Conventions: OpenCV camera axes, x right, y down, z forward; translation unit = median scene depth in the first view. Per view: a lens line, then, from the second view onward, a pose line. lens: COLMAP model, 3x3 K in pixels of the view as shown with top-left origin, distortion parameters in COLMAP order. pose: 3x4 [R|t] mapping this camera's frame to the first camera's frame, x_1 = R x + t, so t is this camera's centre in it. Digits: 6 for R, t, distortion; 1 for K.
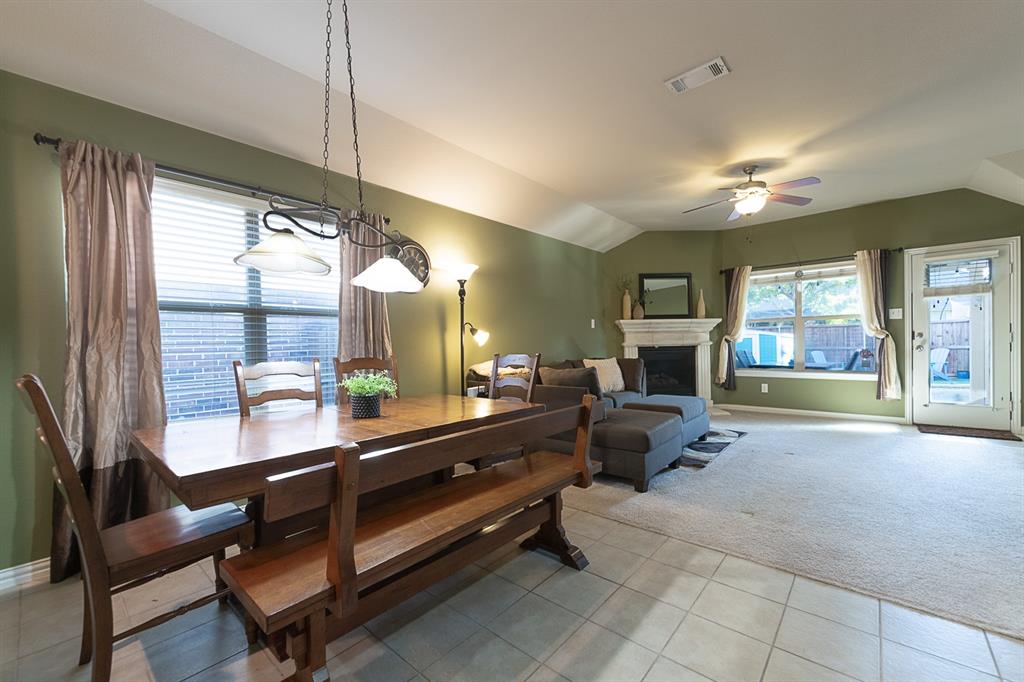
lens RADIAL K [[417.8, 0, 512.1], [0, 417.8, 345.7], [0, 0, 1]] dist [-0.001859, -0.000288]
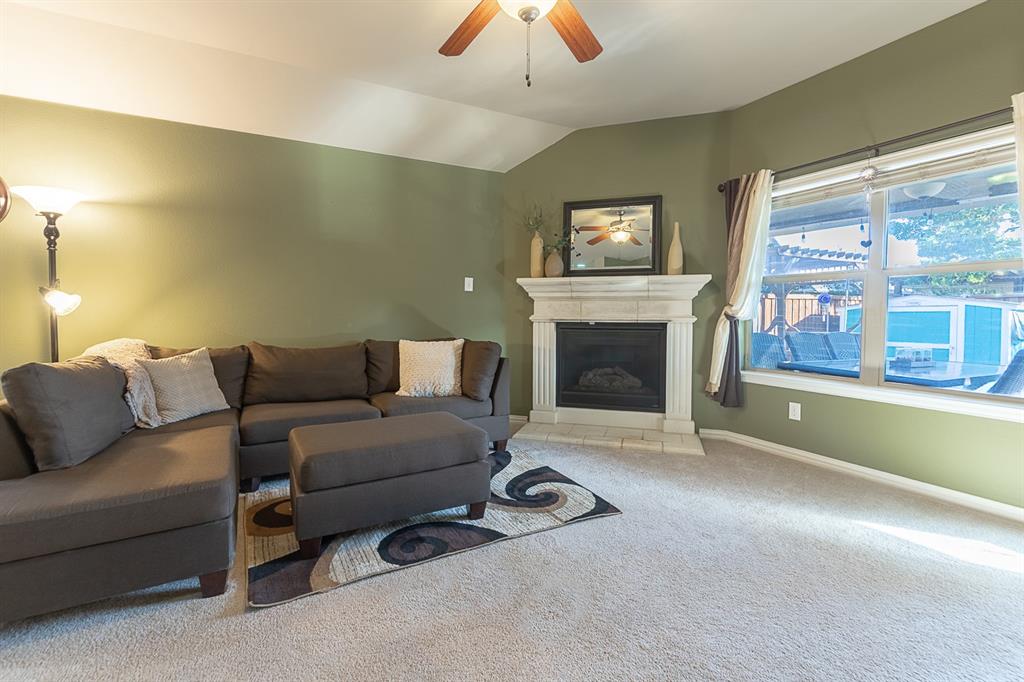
lens RADIAL K [[437.6, 0, 495.8], [0, 437.6, 326.5], [0, 0, 1]] dist [0.002696, 0.000841]
pose [[0.925612, 0.032808, -0.377050, 0.463533], [-0.021145, 0.999163, 0.035030, -0.011655], [0.377883, -0.024451, 0.925530, 0.373095]]
